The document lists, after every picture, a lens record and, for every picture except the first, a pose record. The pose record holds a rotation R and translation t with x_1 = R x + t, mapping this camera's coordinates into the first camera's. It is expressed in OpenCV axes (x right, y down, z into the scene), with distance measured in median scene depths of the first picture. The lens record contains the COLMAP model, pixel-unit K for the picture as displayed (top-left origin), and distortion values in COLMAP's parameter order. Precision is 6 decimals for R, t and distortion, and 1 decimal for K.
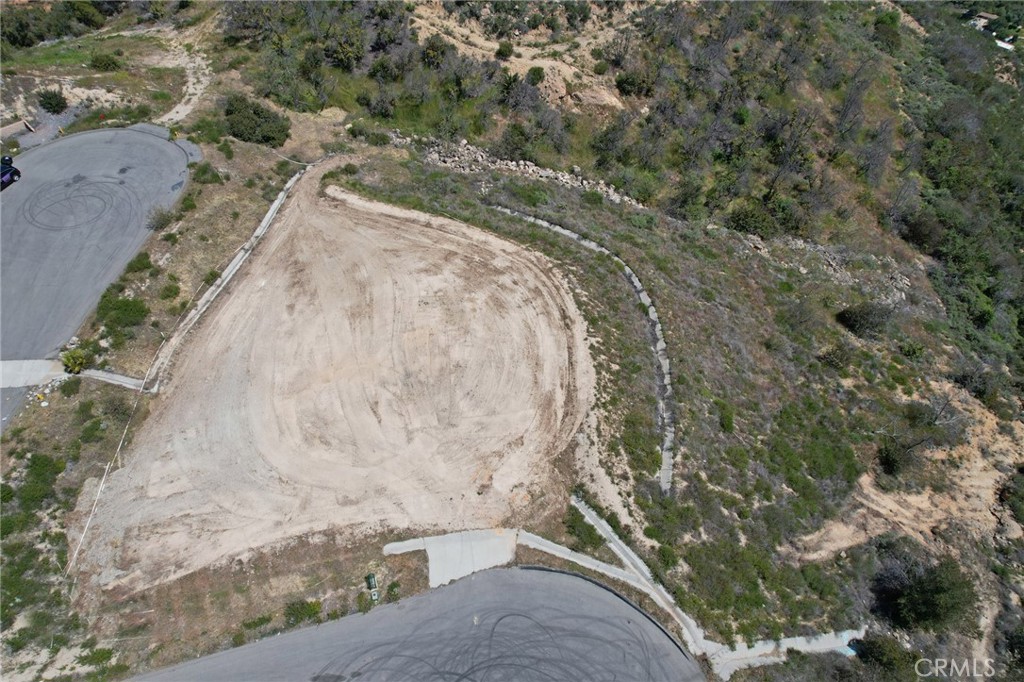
lens RADIAL K [[653.7, 0, 511.4], [0, 653.7, 337.6], [0, 0, 1]] dist [-0.083395, 0.078620]
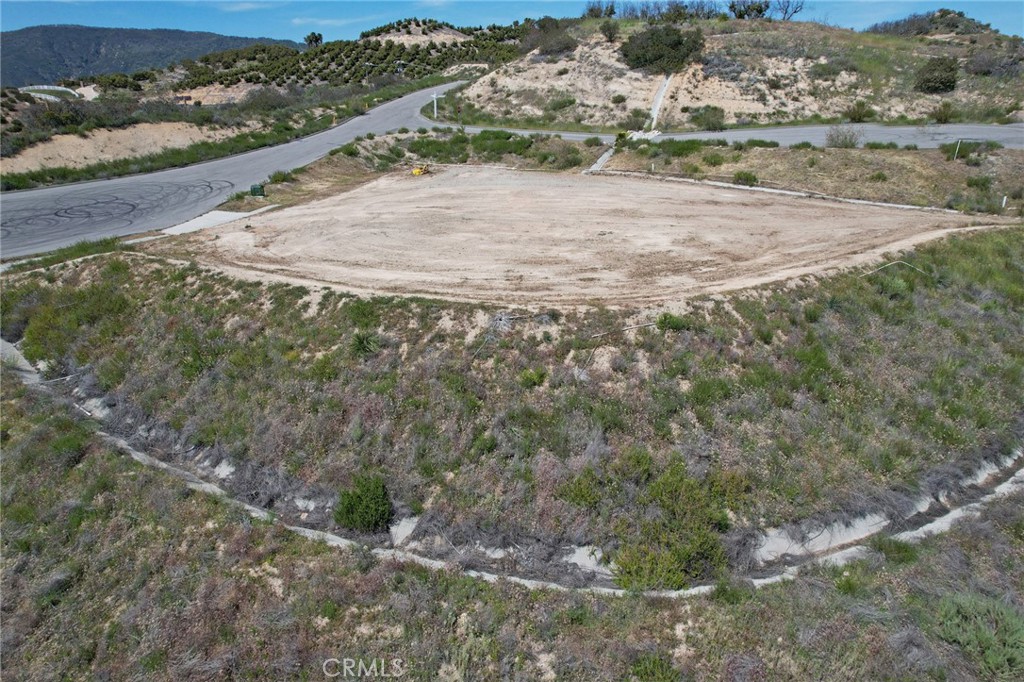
lens RADIAL K [[653.7, 0, 511.4], [0, 653.7, 337.6], [0, 0, 1]] dist [-0.083395, 0.078620]
pose [[-0.477852, 0.327725, -0.815018, 0.387487], [-0.640343, 0.505182, 0.578577, -0.282140], [0.601346, 0.798365, -0.031546, 1.068454]]
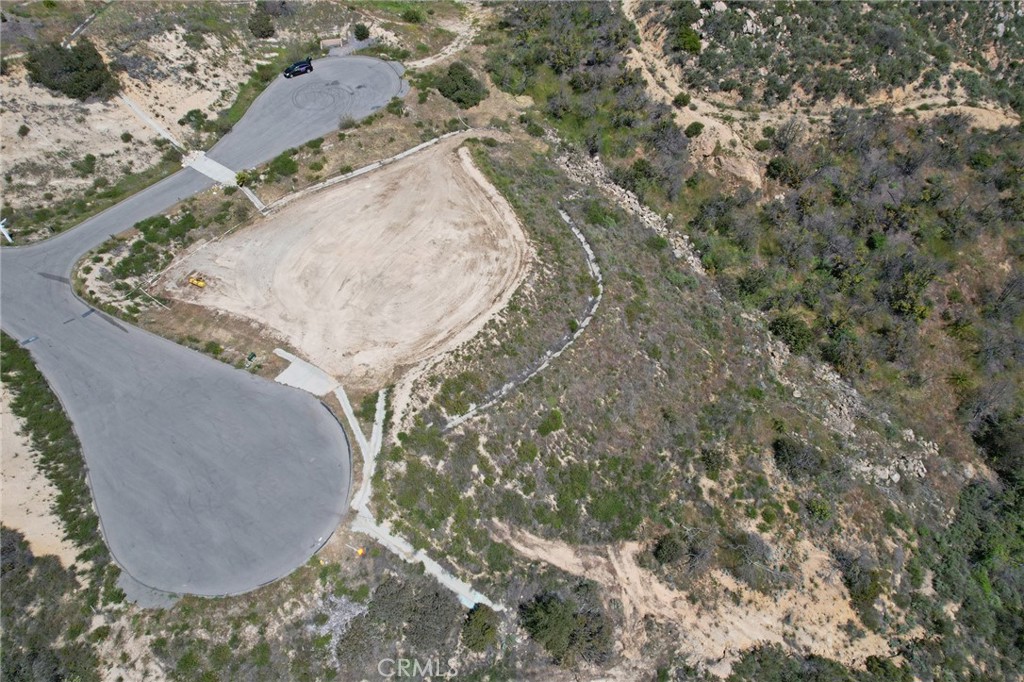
lens RADIAL K [[653.7, 0, 511.4], [0, 653.7, 337.6], [0, 0, 1]] dist [-0.083395, 0.078620]
pose [[0.762134, 0.477168, -0.437563, 0.701283], [-0.475532, 0.871224, 0.121814, -0.126241], [0.439341, 0.115237, 0.890898, -0.123547]]
